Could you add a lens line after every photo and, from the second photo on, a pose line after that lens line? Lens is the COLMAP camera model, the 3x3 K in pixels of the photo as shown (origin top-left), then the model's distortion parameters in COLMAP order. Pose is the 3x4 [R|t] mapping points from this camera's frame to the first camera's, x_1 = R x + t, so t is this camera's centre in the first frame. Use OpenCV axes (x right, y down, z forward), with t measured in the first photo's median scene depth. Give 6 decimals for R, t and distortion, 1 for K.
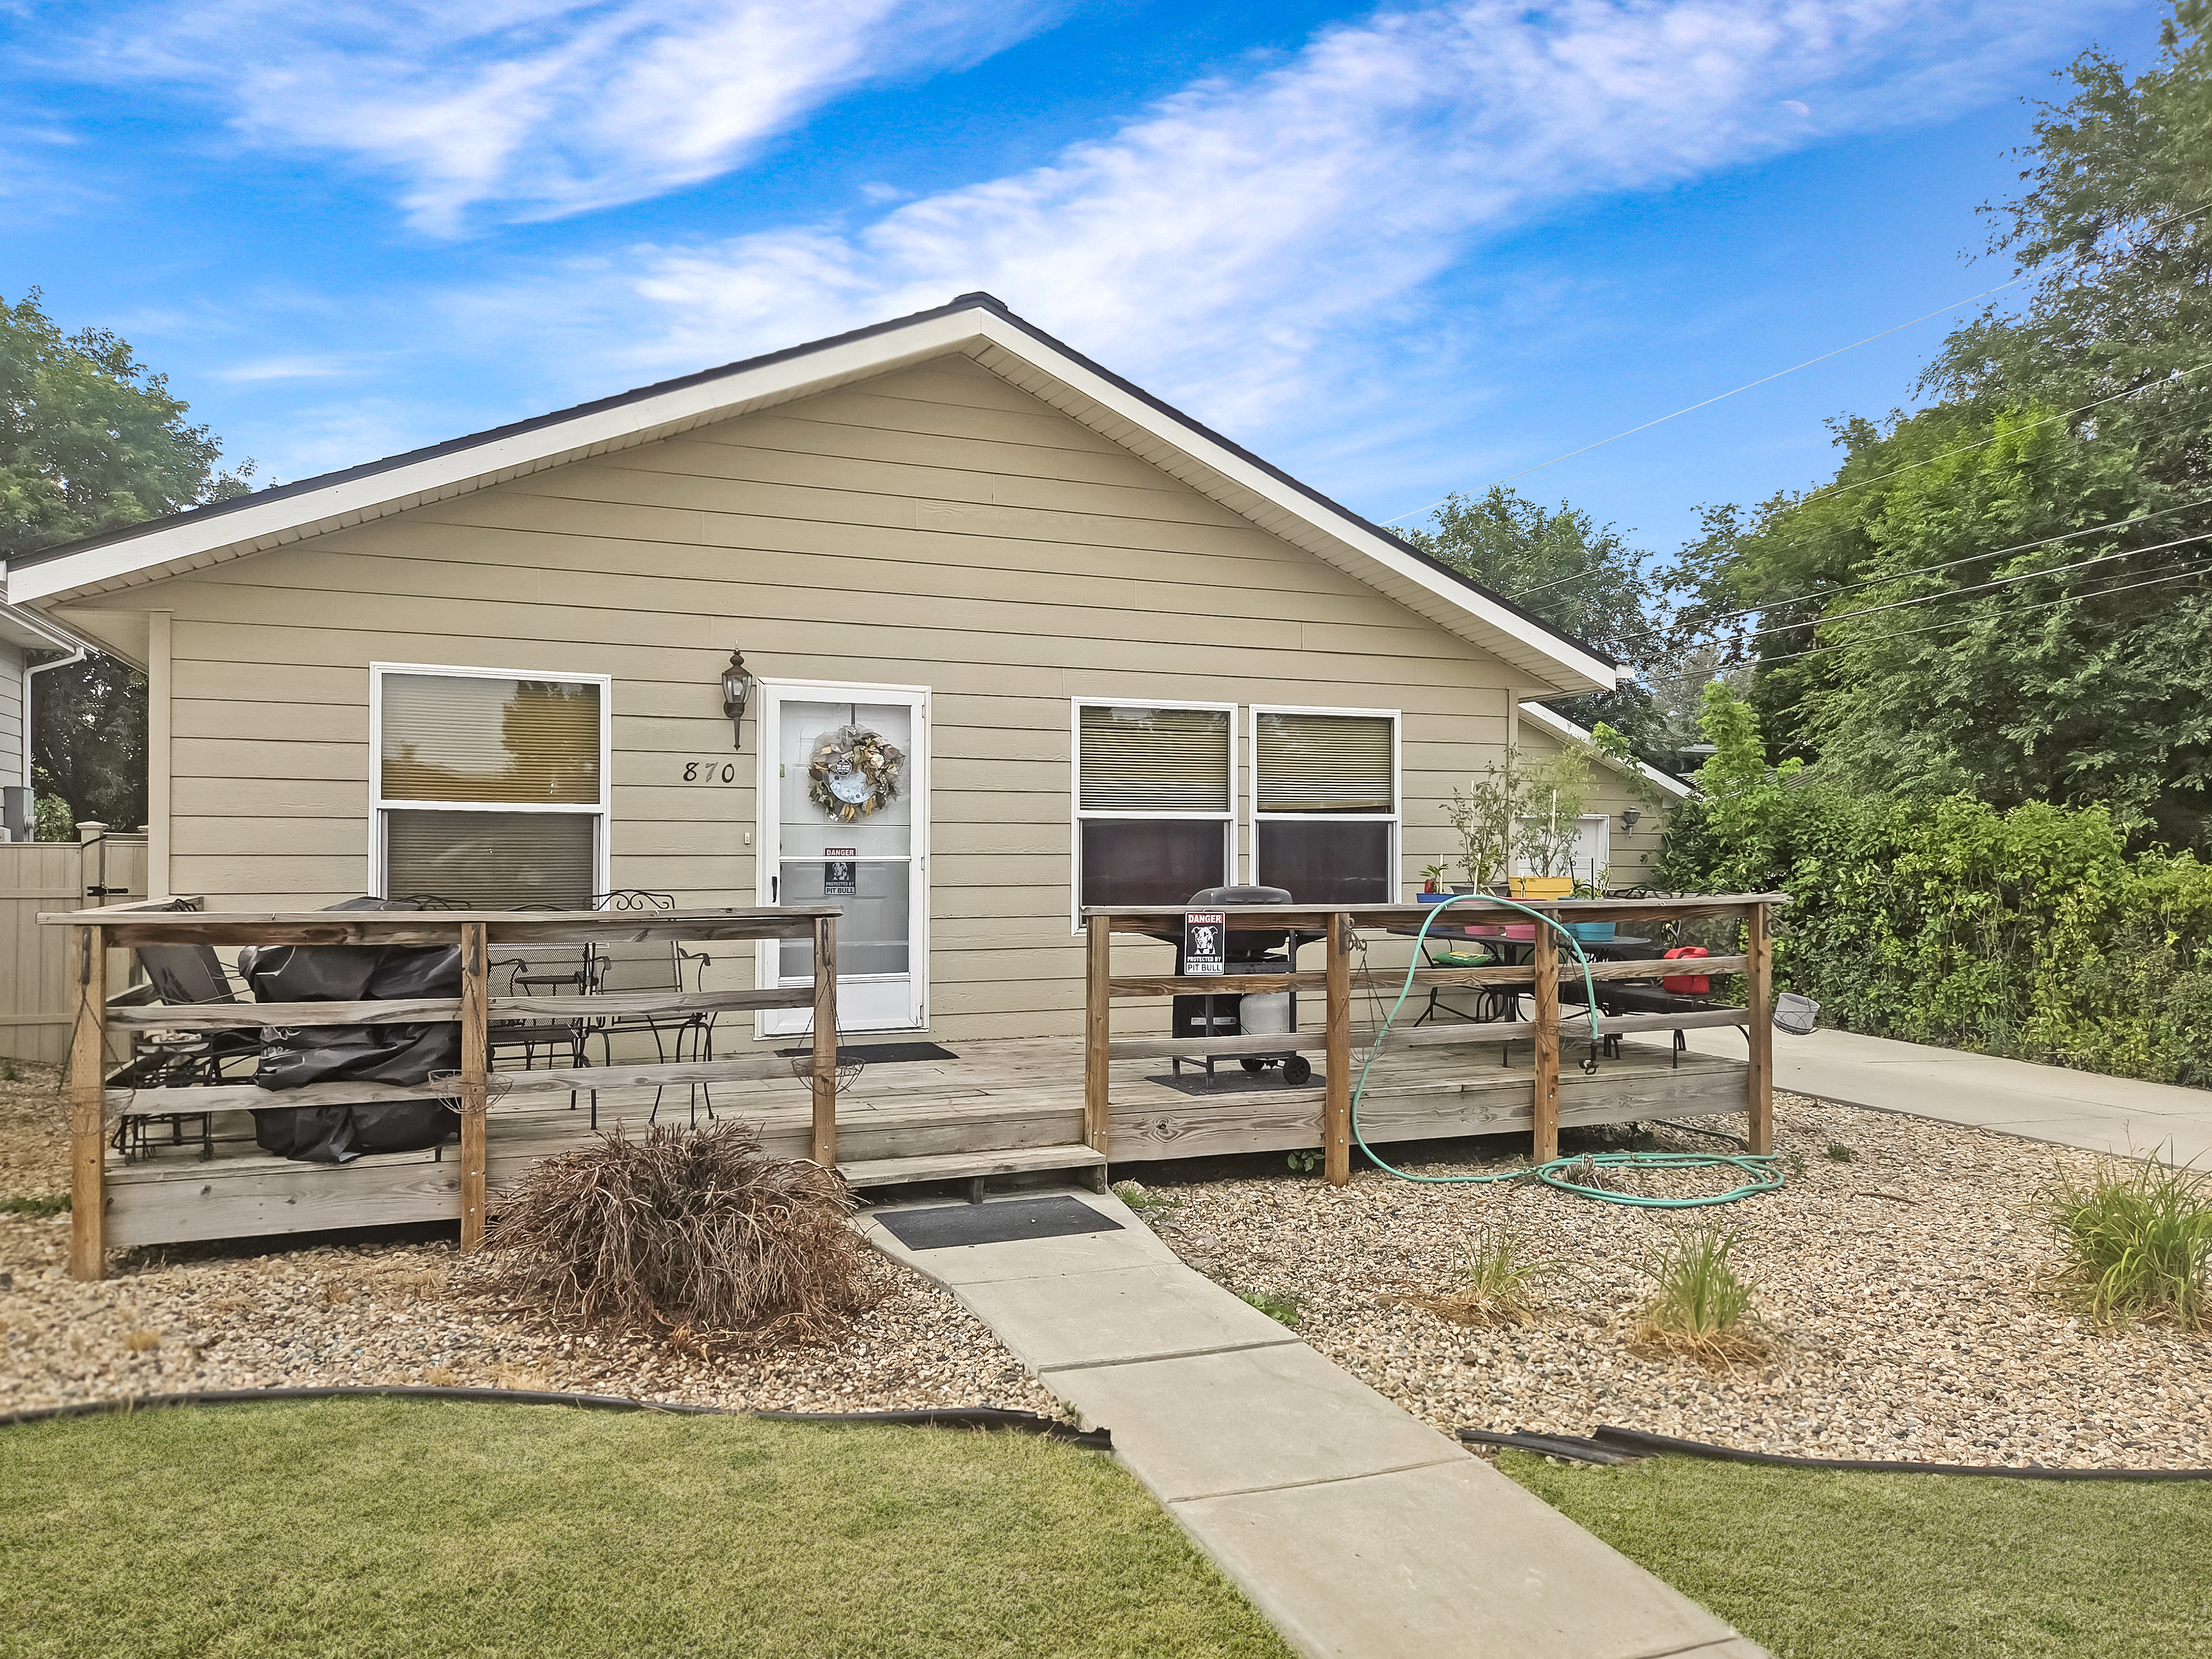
lens RADIAL K [[1488.3, 0, 1050.1], [0, 1488.3, 829.7], [0, 0, 1]] dist [0.055302, -0.004863]
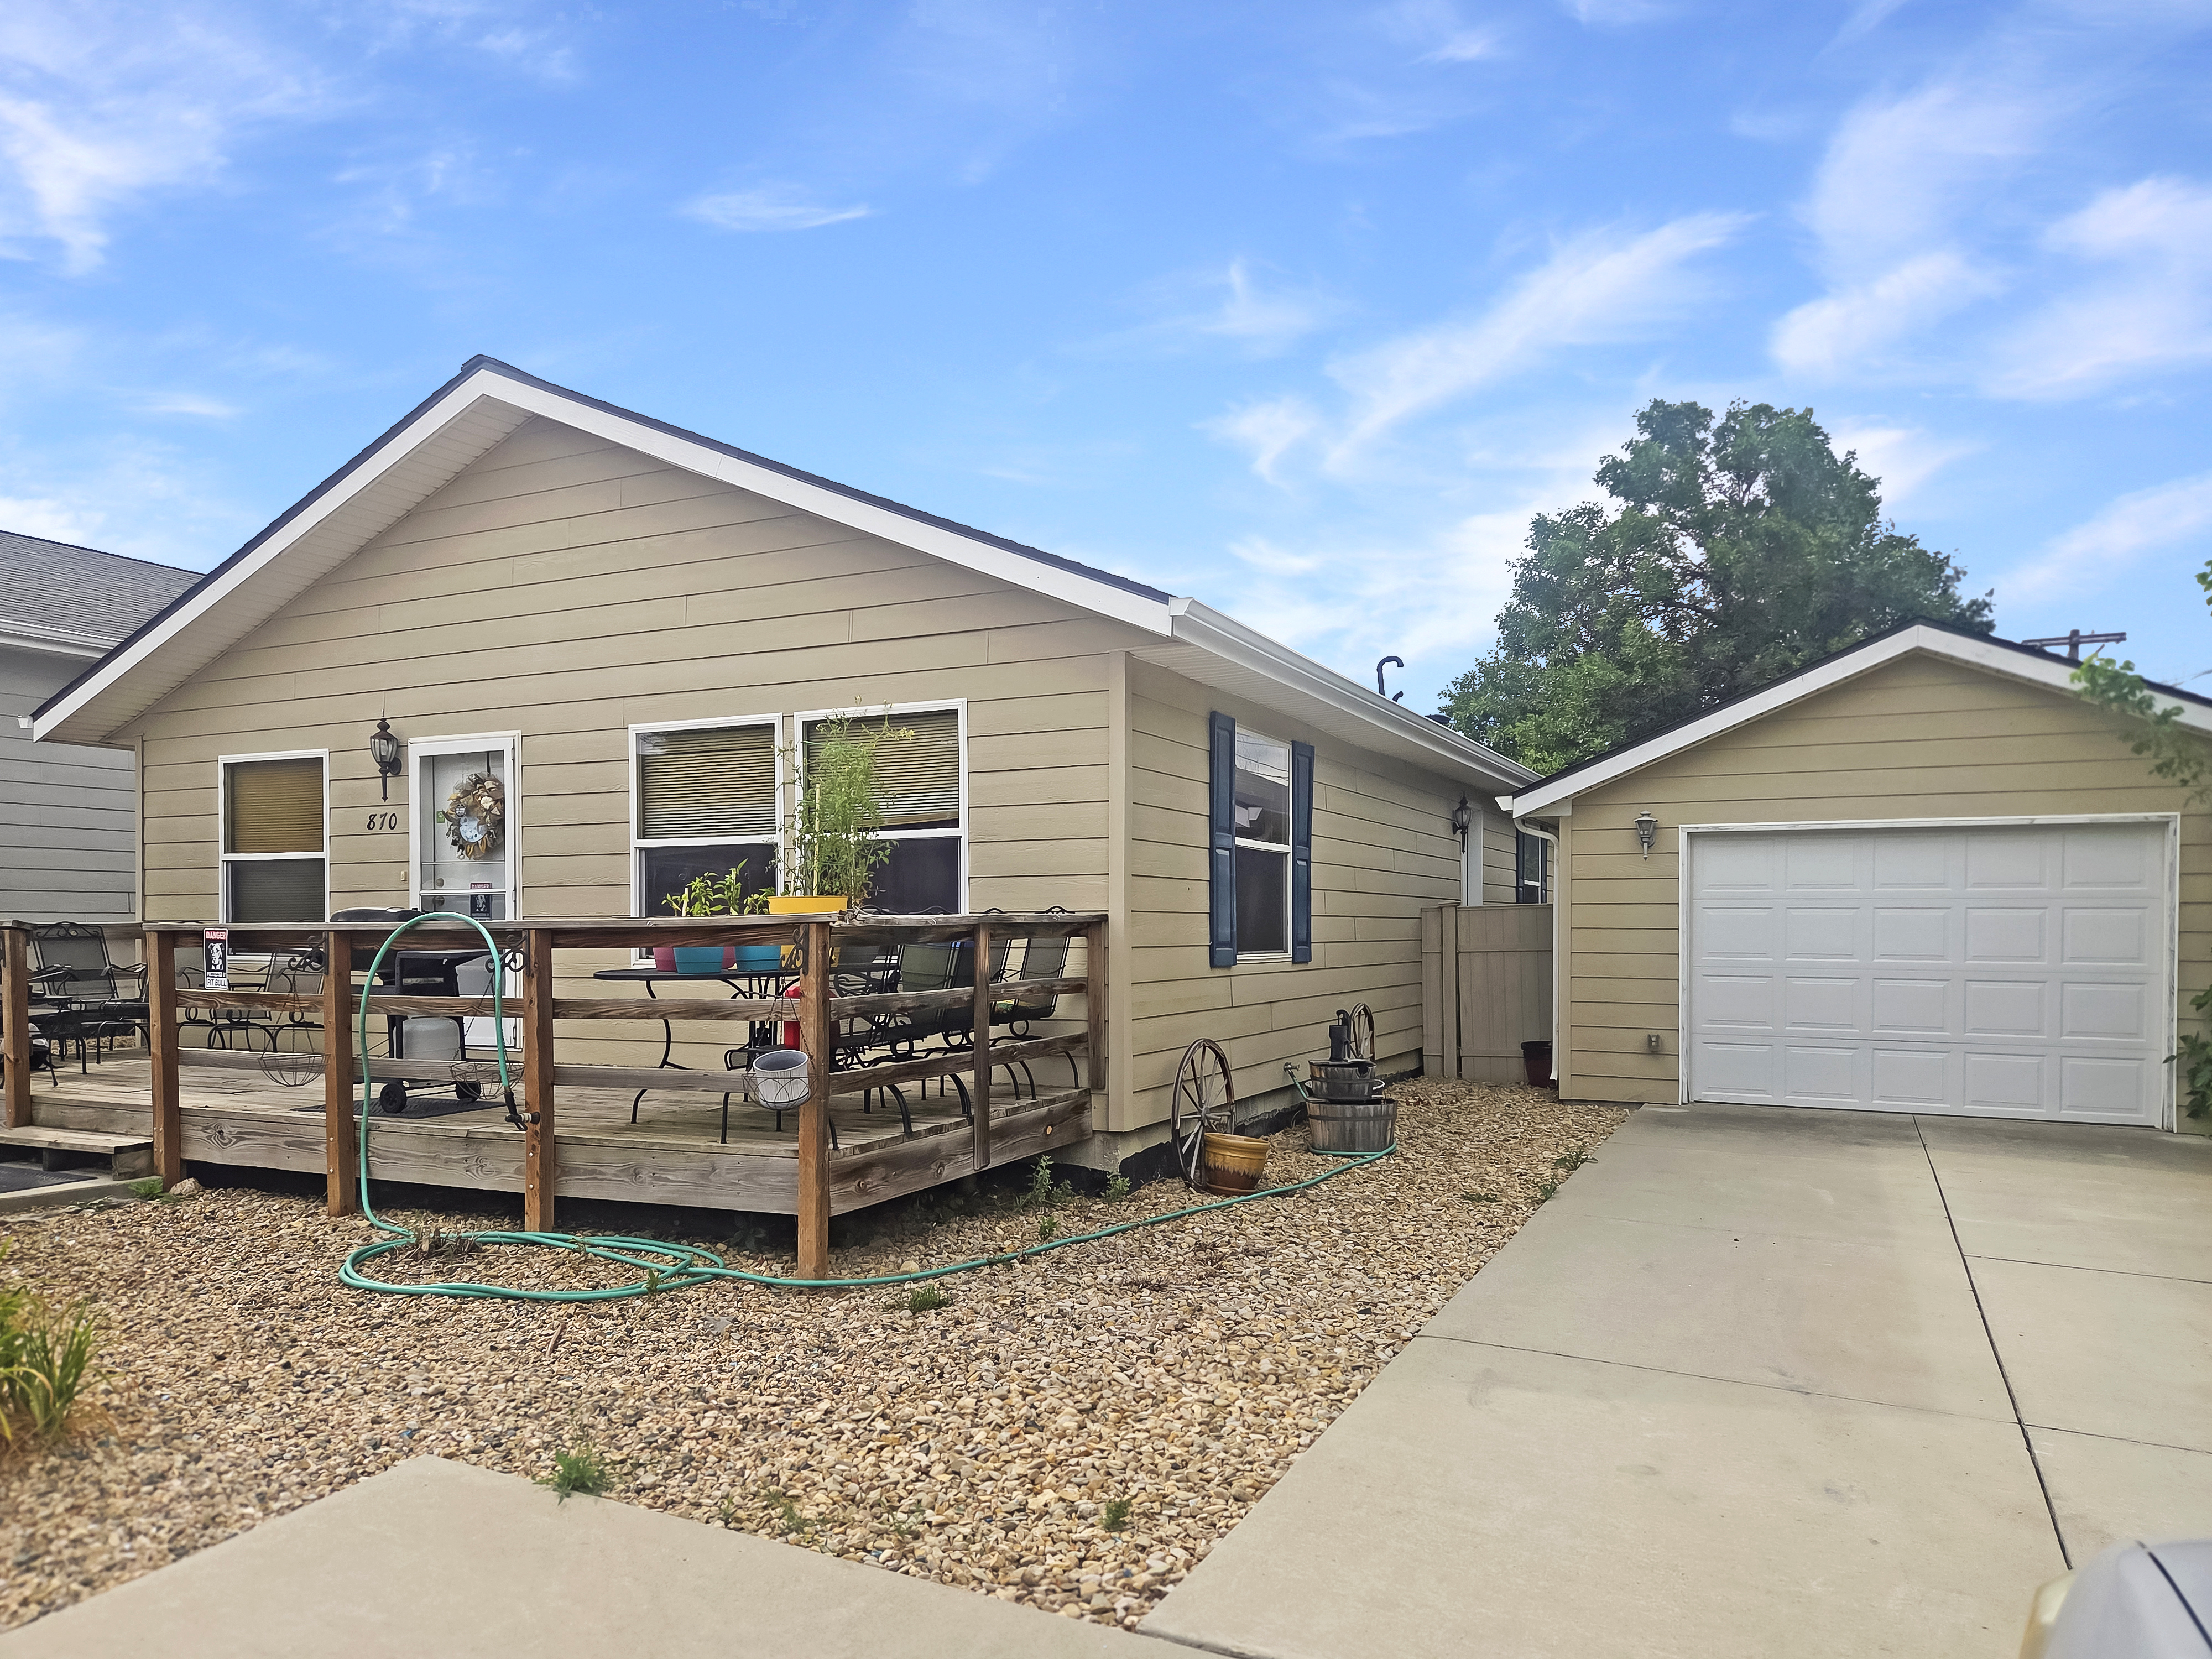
lens RADIAL K [[1458.1, 0, 1096.3], [0, 1458.1, 919.8], [0, 0, 1]] dist [0.052232, -0.004263]
pose [[0.670487, -0.007491, -0.741884, 0.991905], [0.014564, 0.999889, 0.003066, 0.043723], [0.741779, -0.012861, 0.670521, 0.597110]]
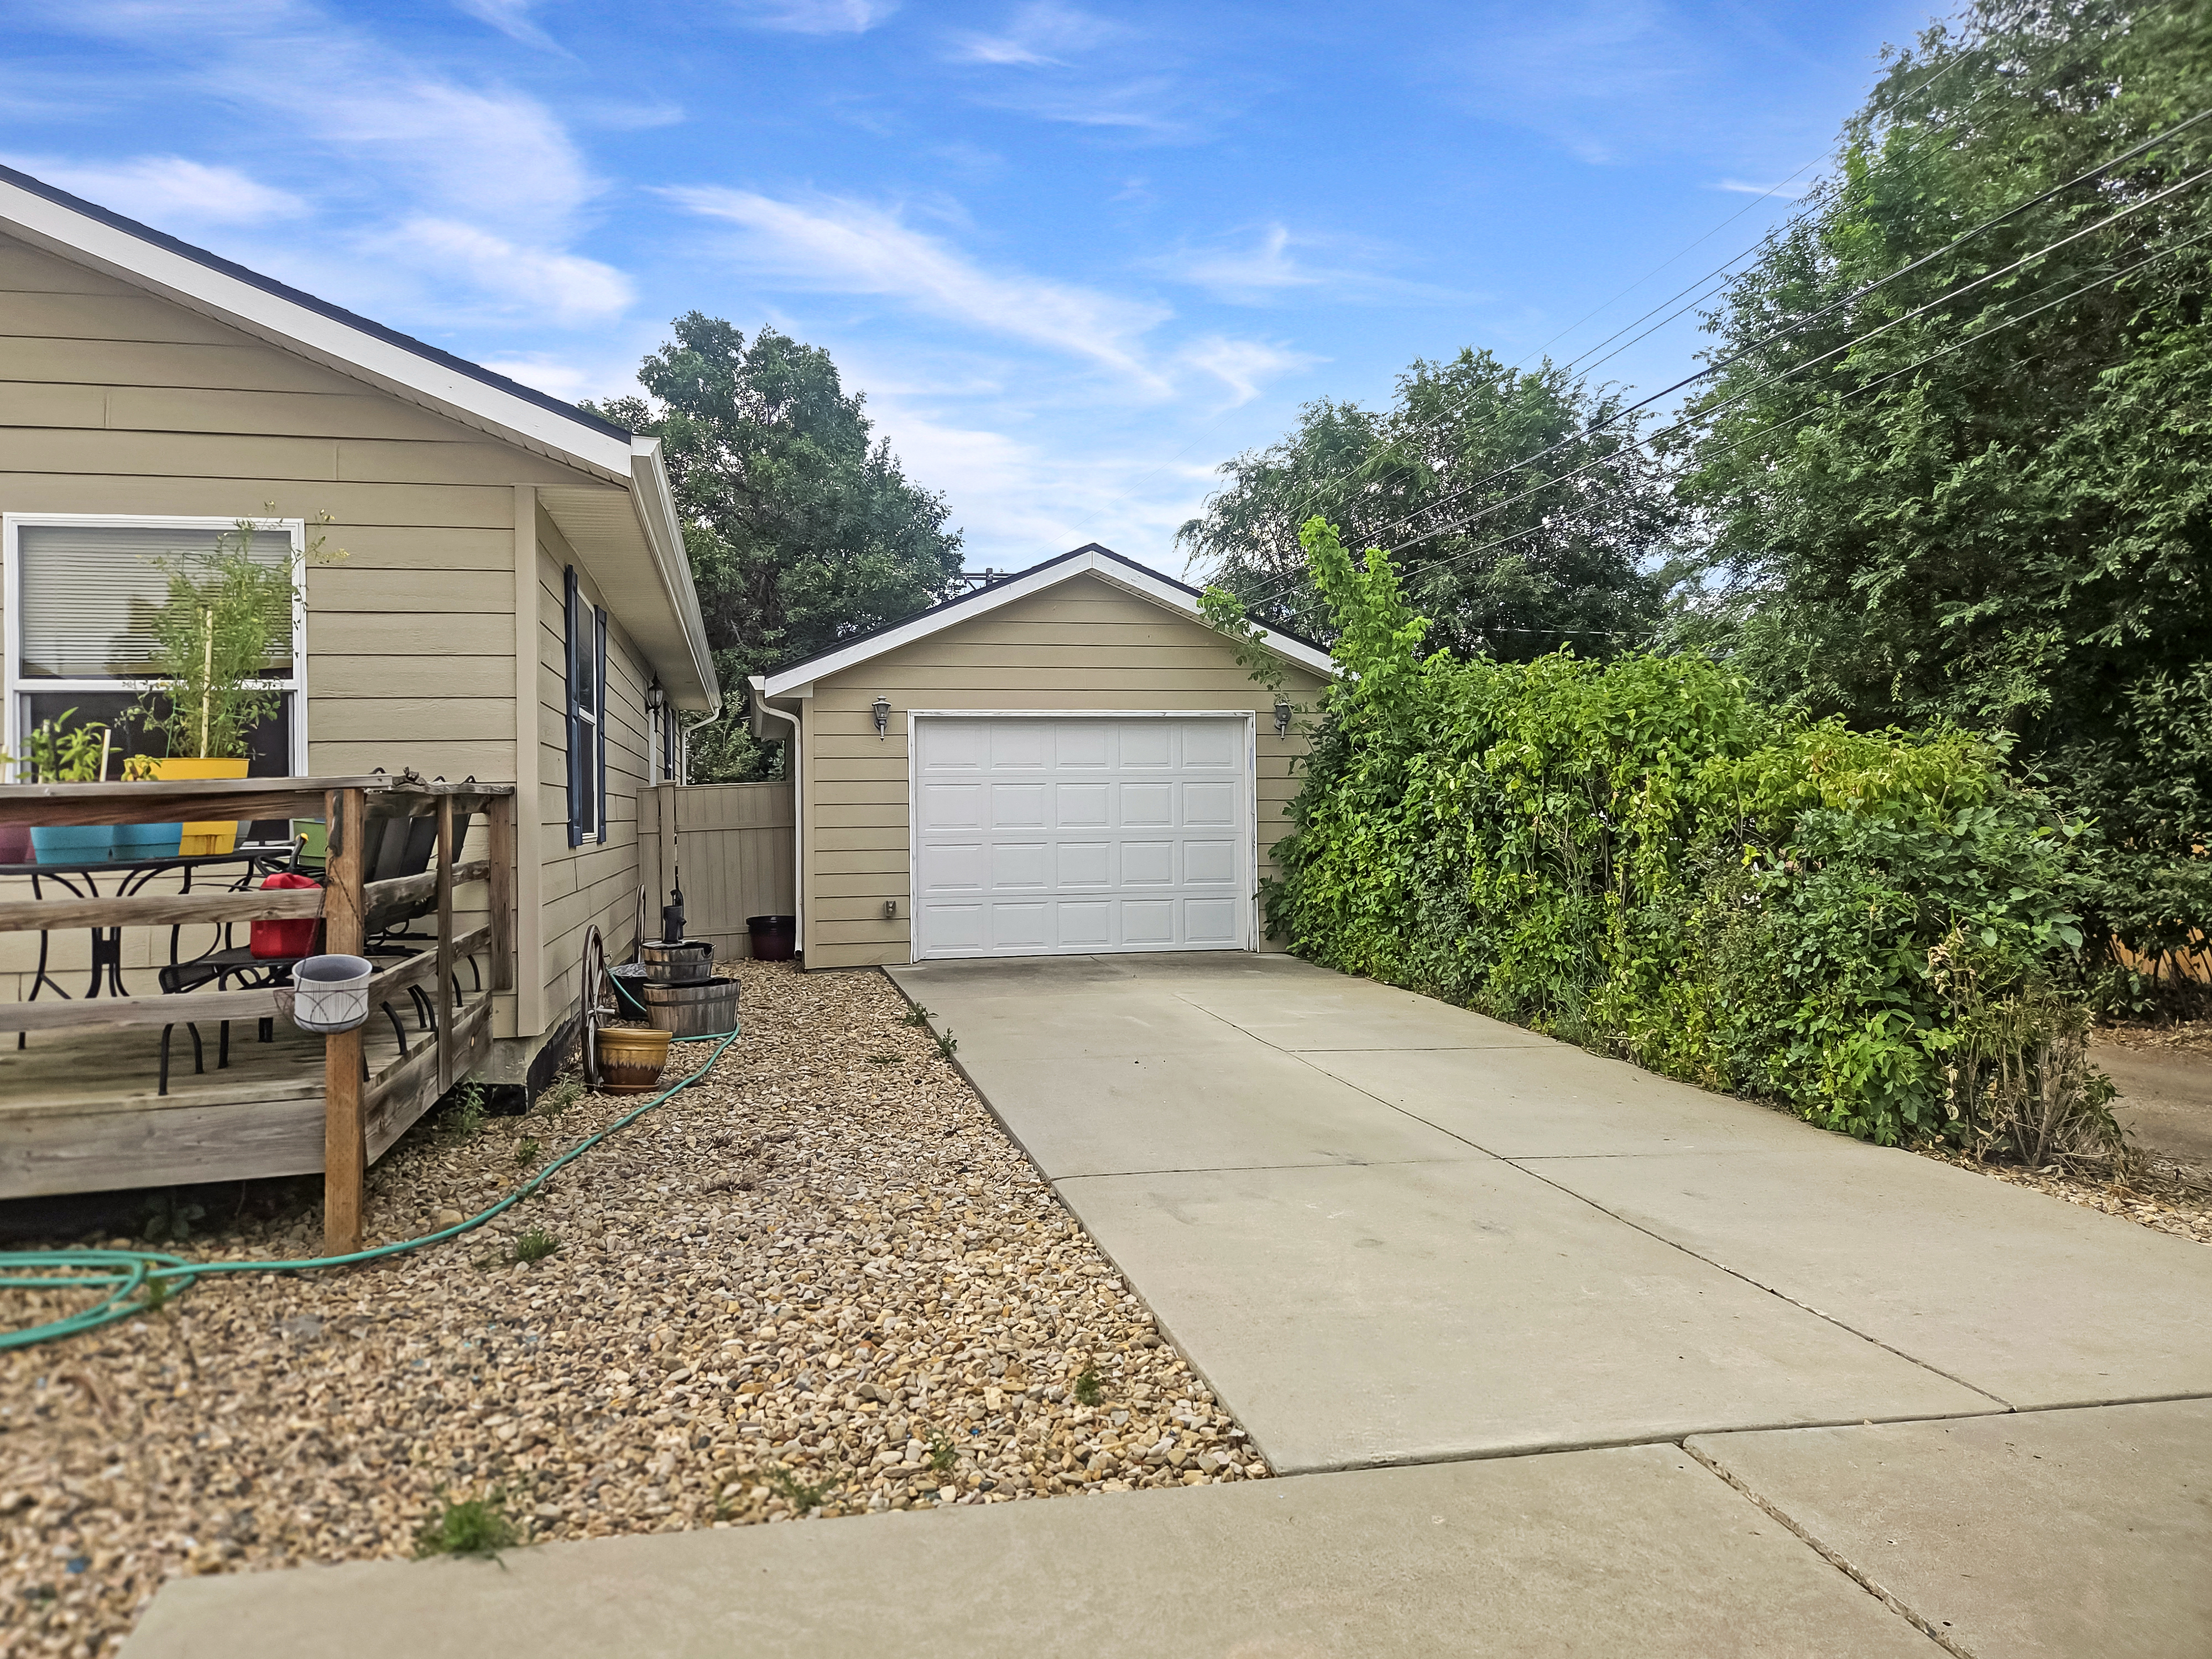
lens RADIAL K [[1443.8, 0, 1066.7], [0, 1443.8, 753.7], [0, 0, 1]] dist [0.128424, -0.124701]
pose [[0.982516, -0.026274, -0.184316, 0.775537], [0.022497, 0.999493, -0.022552, 0.050084], [0.184815, 0.018011, 0.982608, 0.491085]]
